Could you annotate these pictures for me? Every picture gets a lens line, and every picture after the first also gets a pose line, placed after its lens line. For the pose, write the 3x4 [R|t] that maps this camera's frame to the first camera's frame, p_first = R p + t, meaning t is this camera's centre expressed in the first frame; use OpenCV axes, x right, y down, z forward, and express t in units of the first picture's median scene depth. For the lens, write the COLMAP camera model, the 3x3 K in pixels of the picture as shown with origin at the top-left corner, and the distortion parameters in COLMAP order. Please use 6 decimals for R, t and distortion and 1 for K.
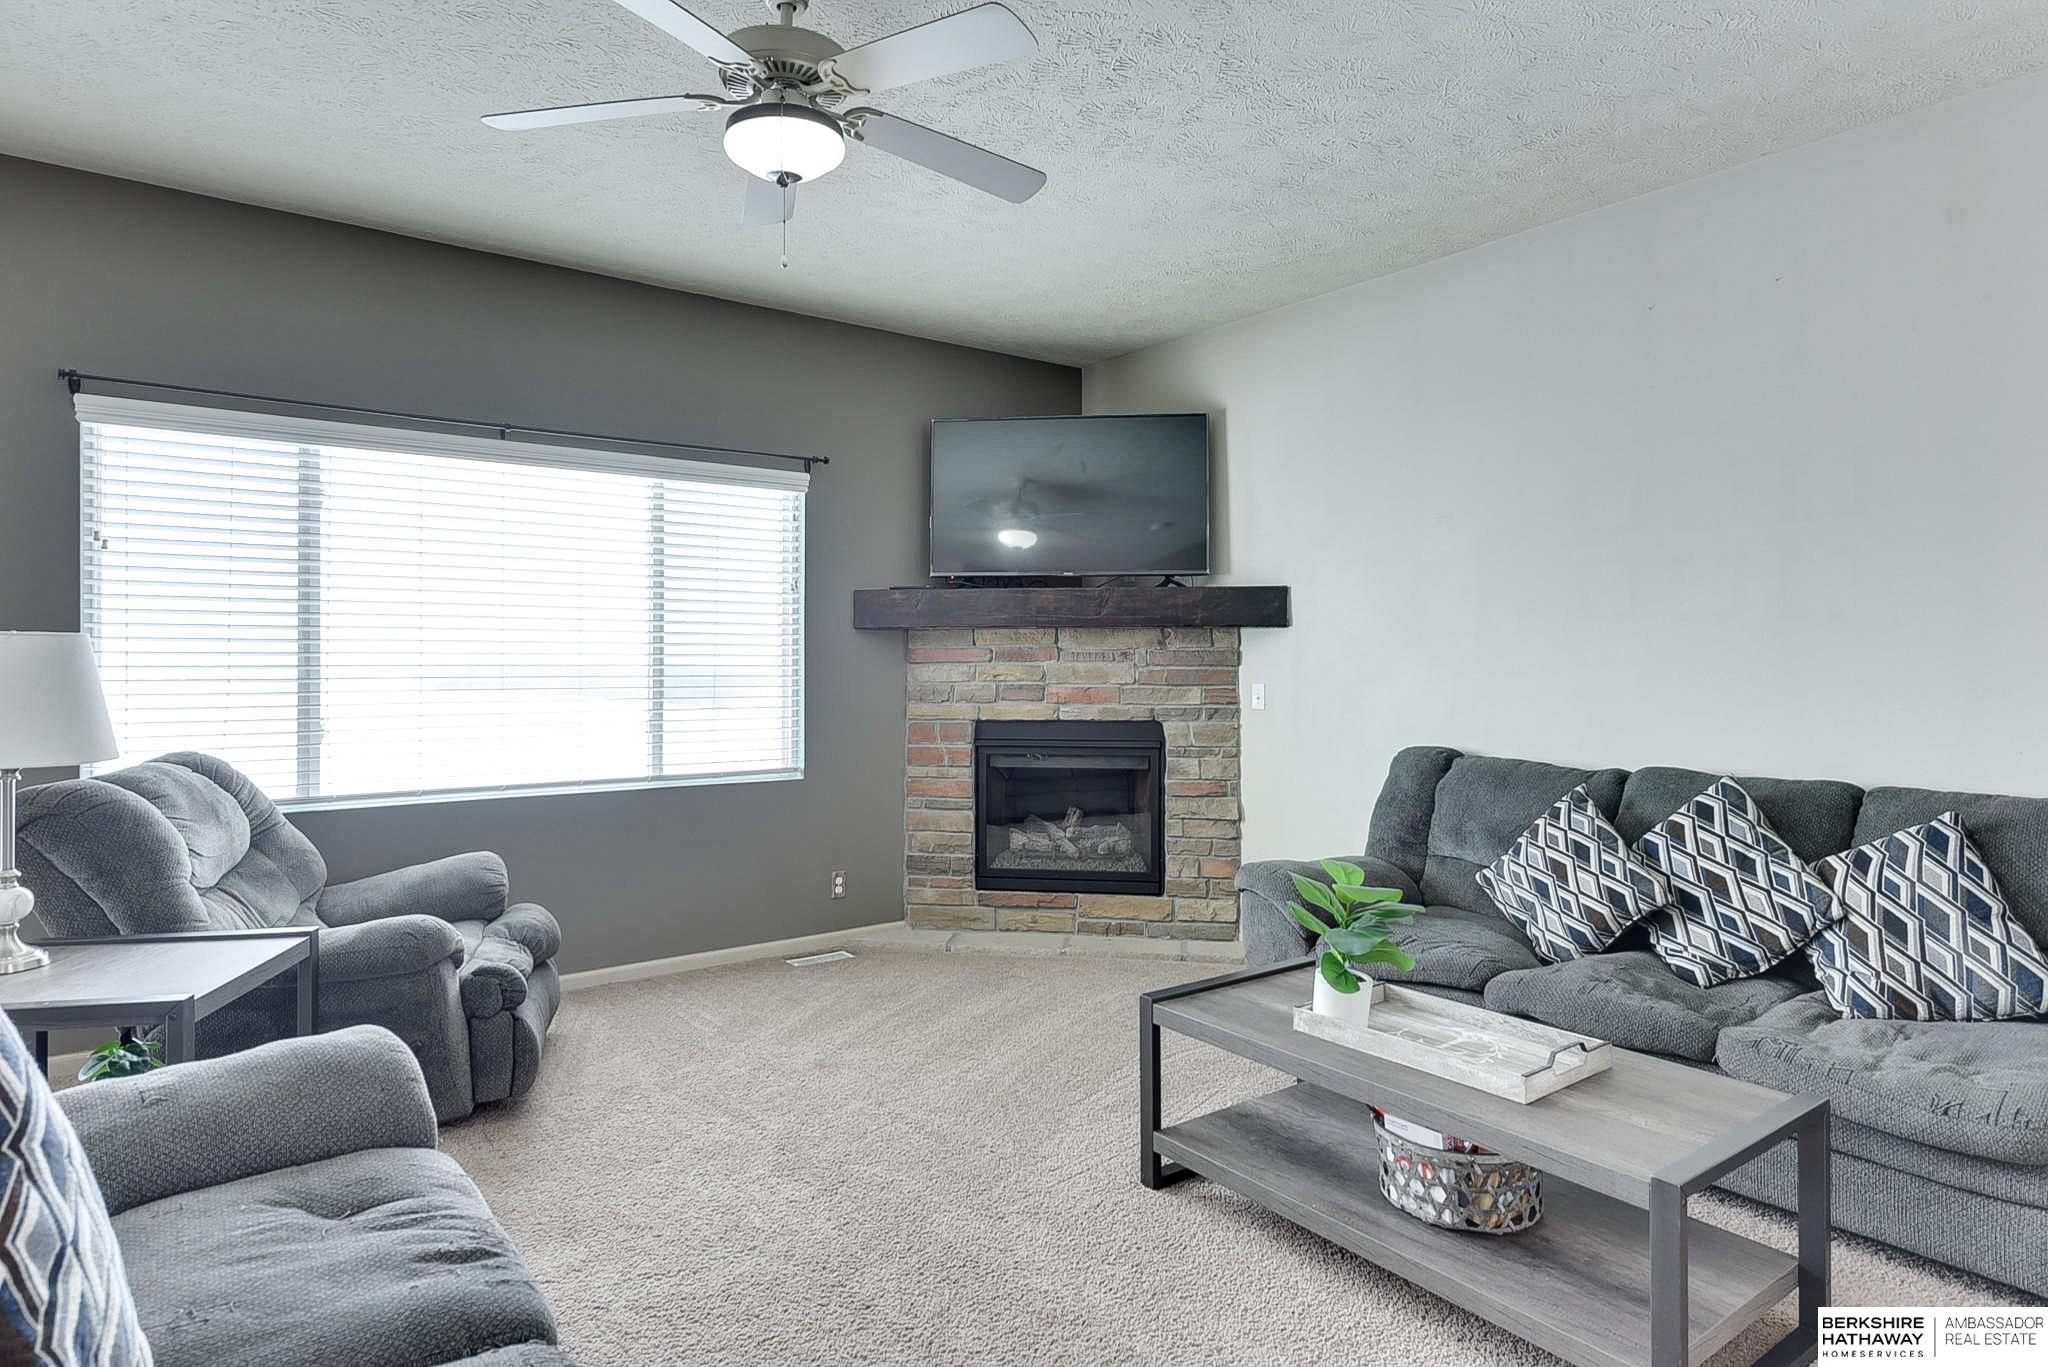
lens RADIAL K [[1133.6, 0, 1025.2], [0, 1133.6, 658.4], [0, 0, 1]] dist [0.005039, -0.001528]
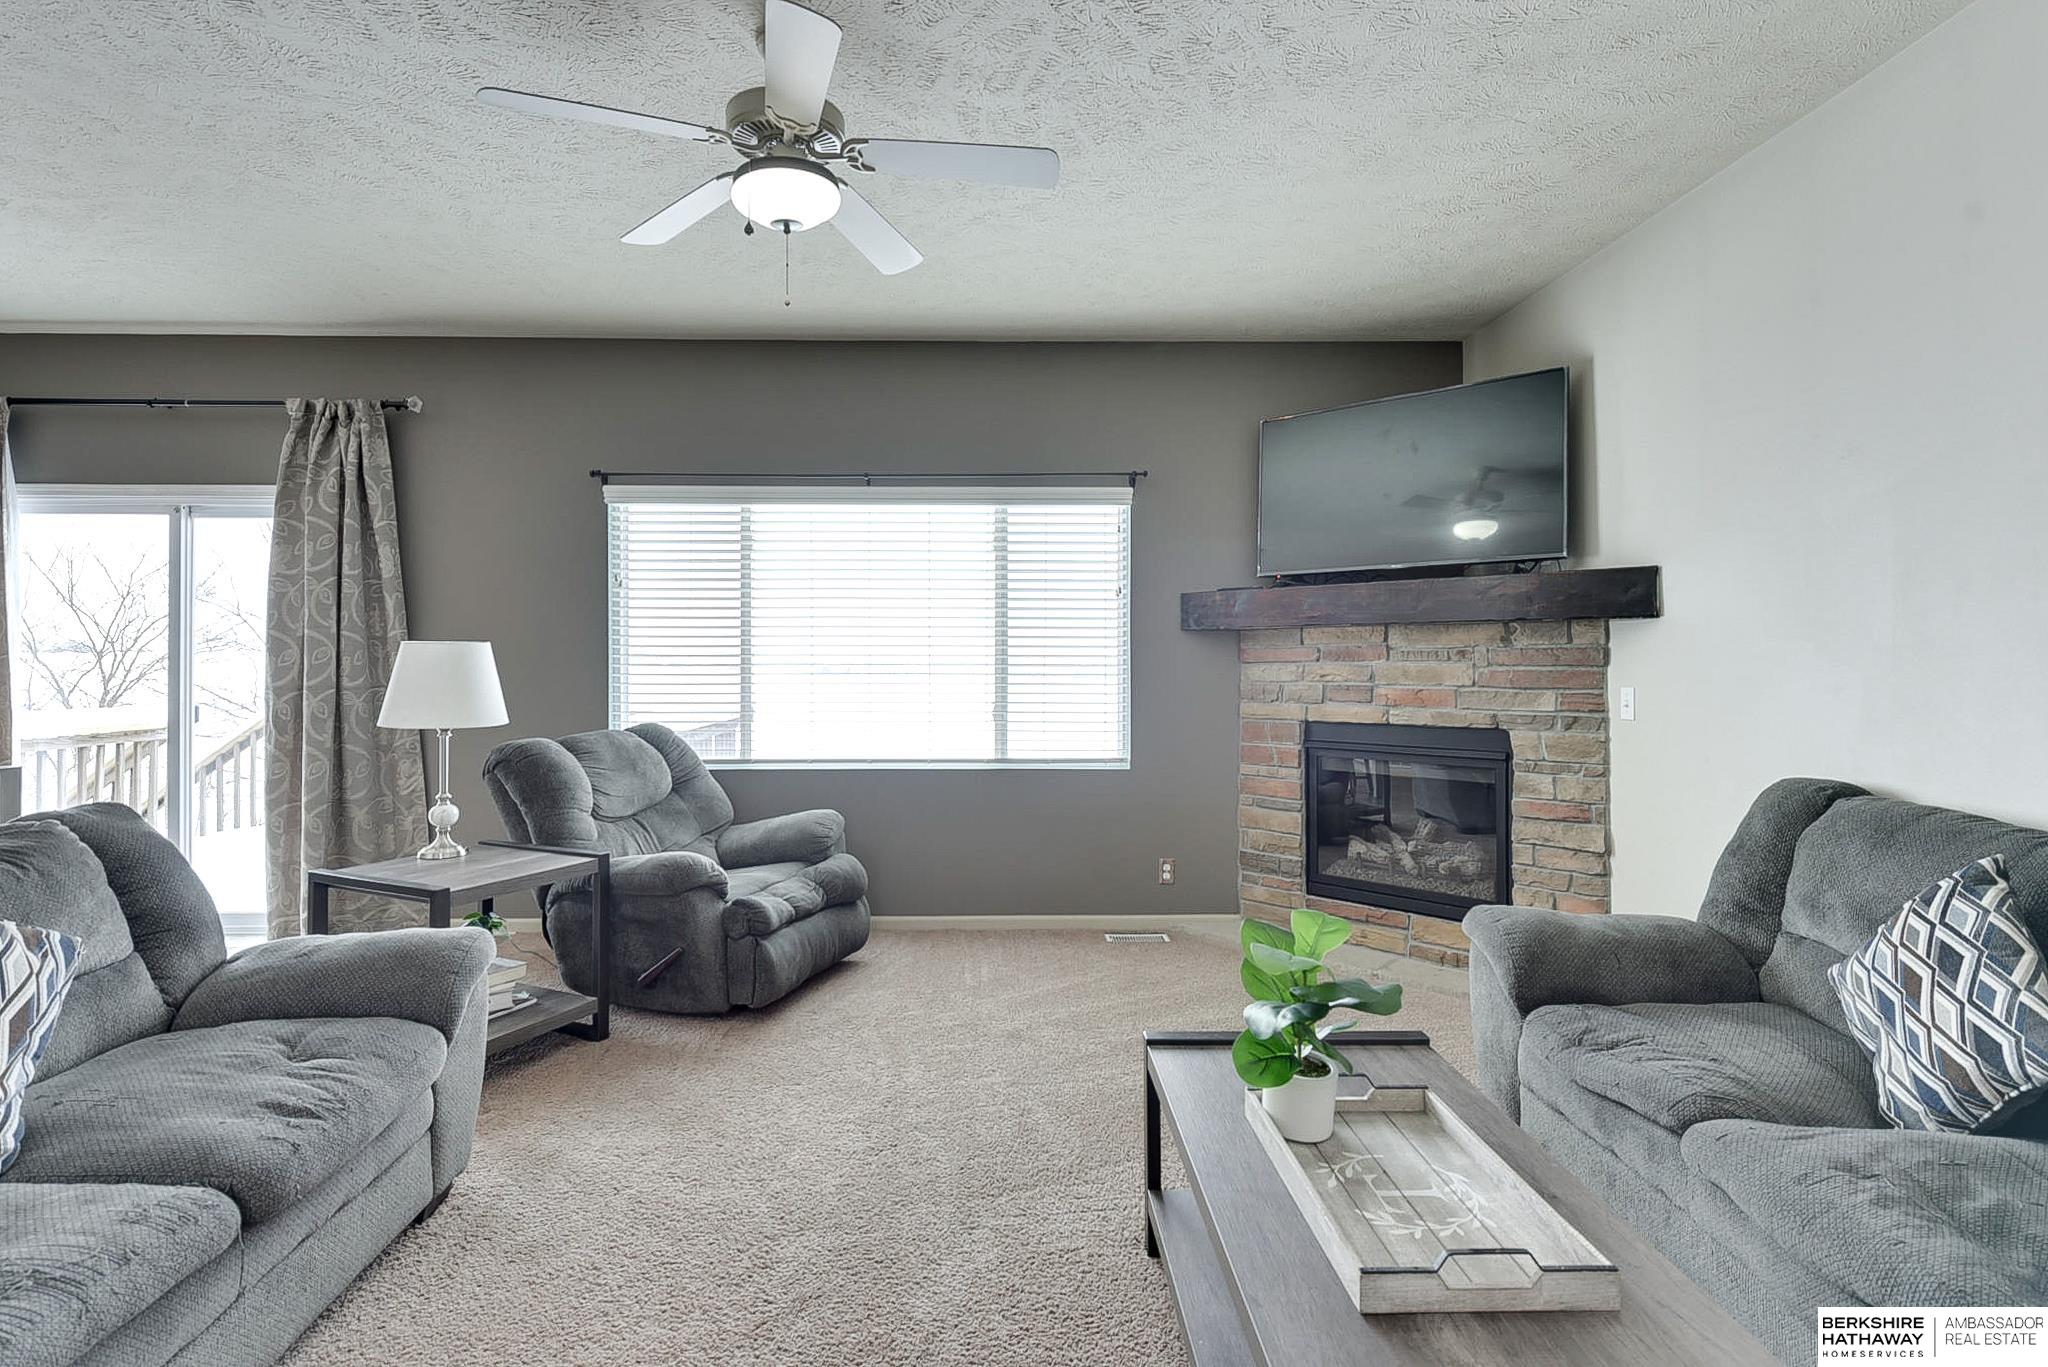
lens RADIAL K [[983.2, 0, 1021.4], [0, 983.2, 658.2], [0, 0, 1]] dist [0.012380, -0.006758]
pose [[0.812373, -0.002693, -0.583132, 0.271504], [0.001790, 0.999996, -0.002124, 0.001686], [0.583135, 0.000681, 0.812375, 0.177051]]
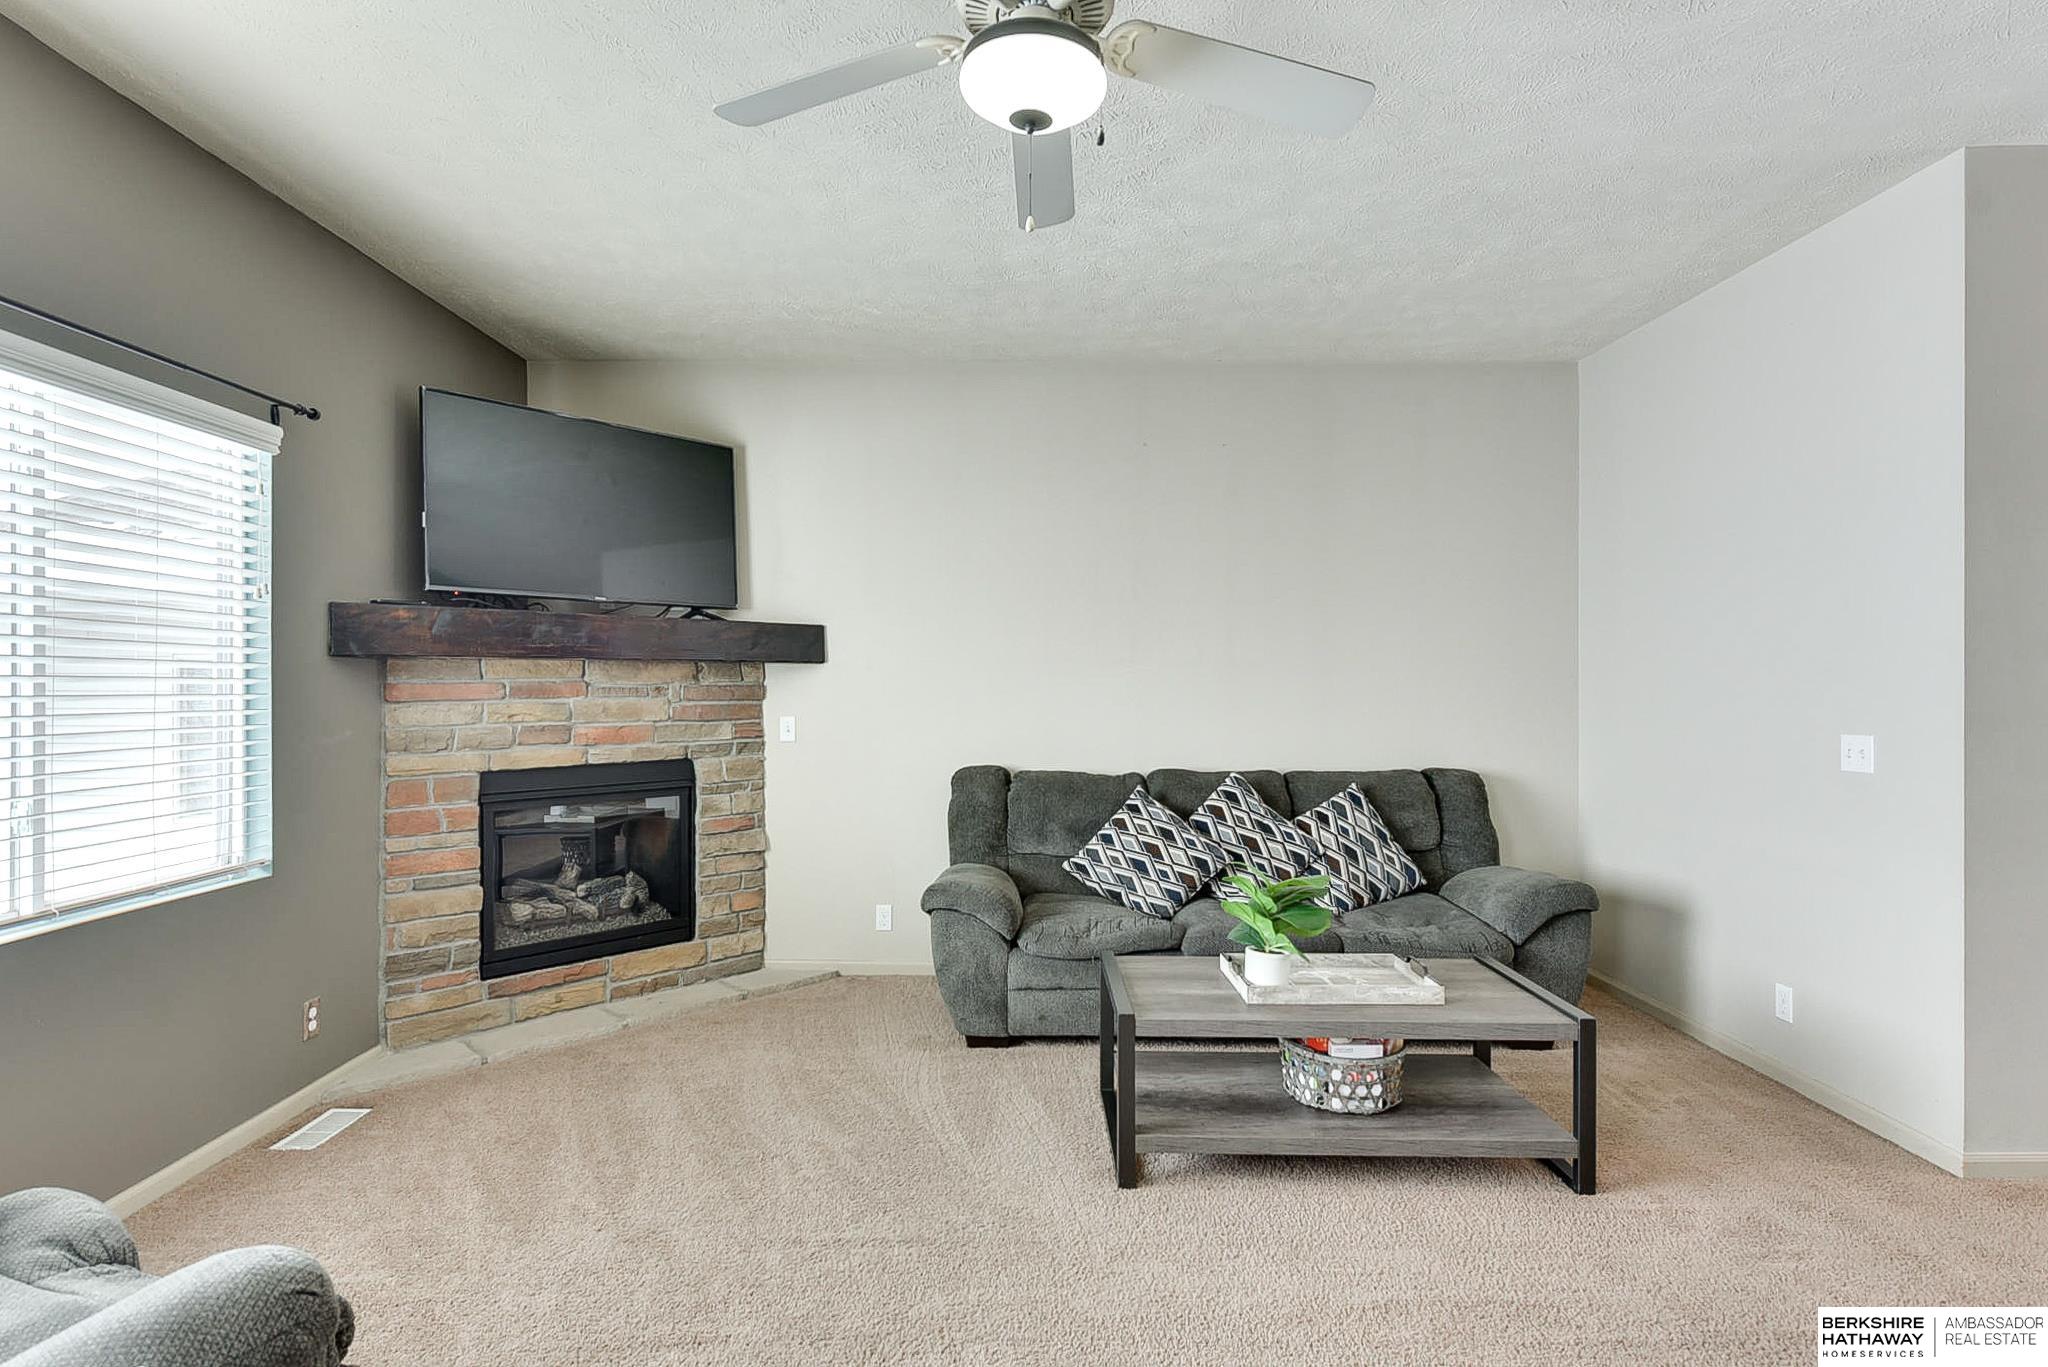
lens RADIAL K [[987.3, 0, 1005.9], [0, 987.3, 688.6], [0, 0, 1]] dist [0.008696, -0.000591]
pose [[0.612575, -0.005262, 0.790395, -0.398721], [0.000096, 0.999978, 0.006582, -0.009969], [-0.790413, -0.003956, 0.612562, 0.290881]]
